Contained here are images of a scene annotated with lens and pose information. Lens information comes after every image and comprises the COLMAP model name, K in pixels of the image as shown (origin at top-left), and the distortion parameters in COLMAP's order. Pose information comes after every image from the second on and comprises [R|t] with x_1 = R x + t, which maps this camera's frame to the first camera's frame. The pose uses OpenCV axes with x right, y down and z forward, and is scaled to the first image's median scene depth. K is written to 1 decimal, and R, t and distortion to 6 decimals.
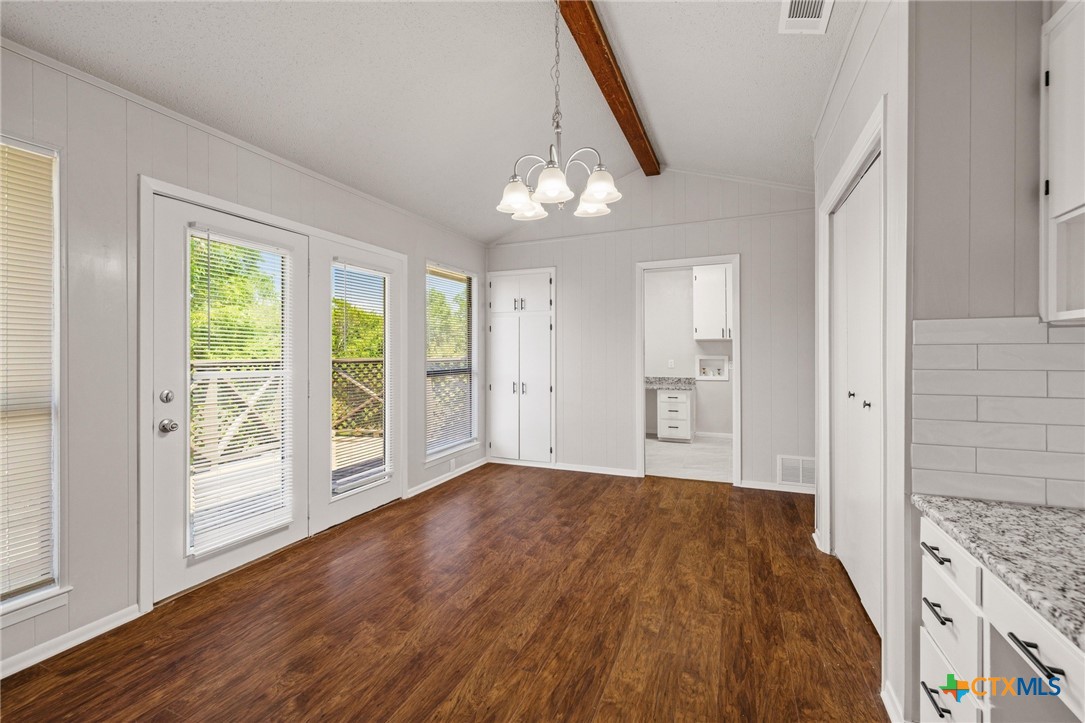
lens RADIAL K [[460.7, 0, 543.9], [0, 460.7, 350.9], [0, 0, 1]] dist [0.010788, 0.000140]
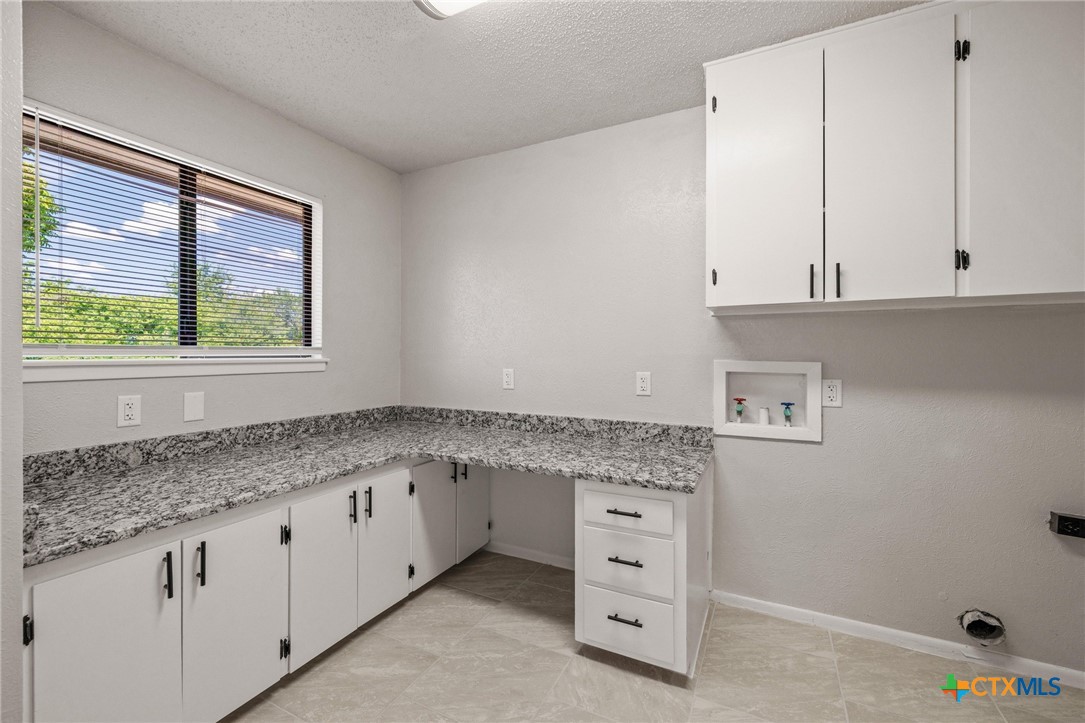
lens RADIAL K [[460.7, 0, 542.8], [0, 460.7, 357.5], [0, 0, 1]] dist [0.010788, 0.000140]
pose [[0.998212, 0.005303, -0.059534, 0.249693], [-0.004663, 0.999930, 0.010888, 0.005331], [0.059587, -0.010591, 0.998167, 0.732390]]
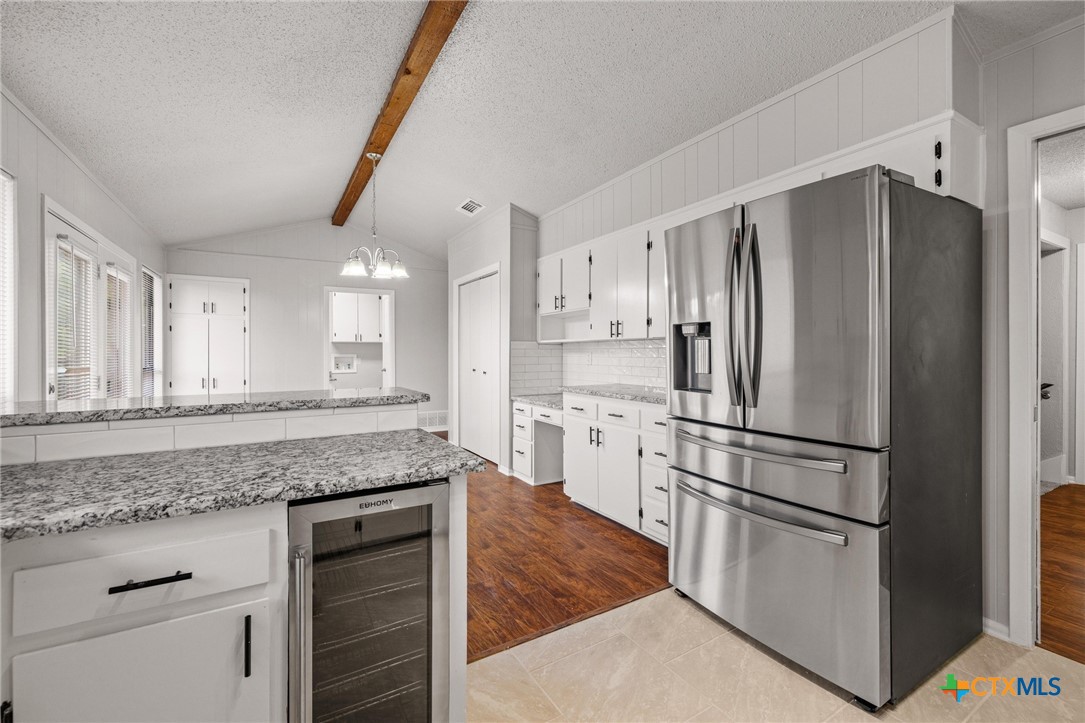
lens RADIAL K [[460.7, 0, 544.2], [0, 460.7, 355.1], [0, 0, 1]] dist [0.010788, 0.000140]
pose [[0.585827, -0.003956, 0.810427, -0.399559], [-0.003304, 0.999968, 0.007270, 0.001233], [-0.810430, -0.006937, 0.585795, -0.251429]]
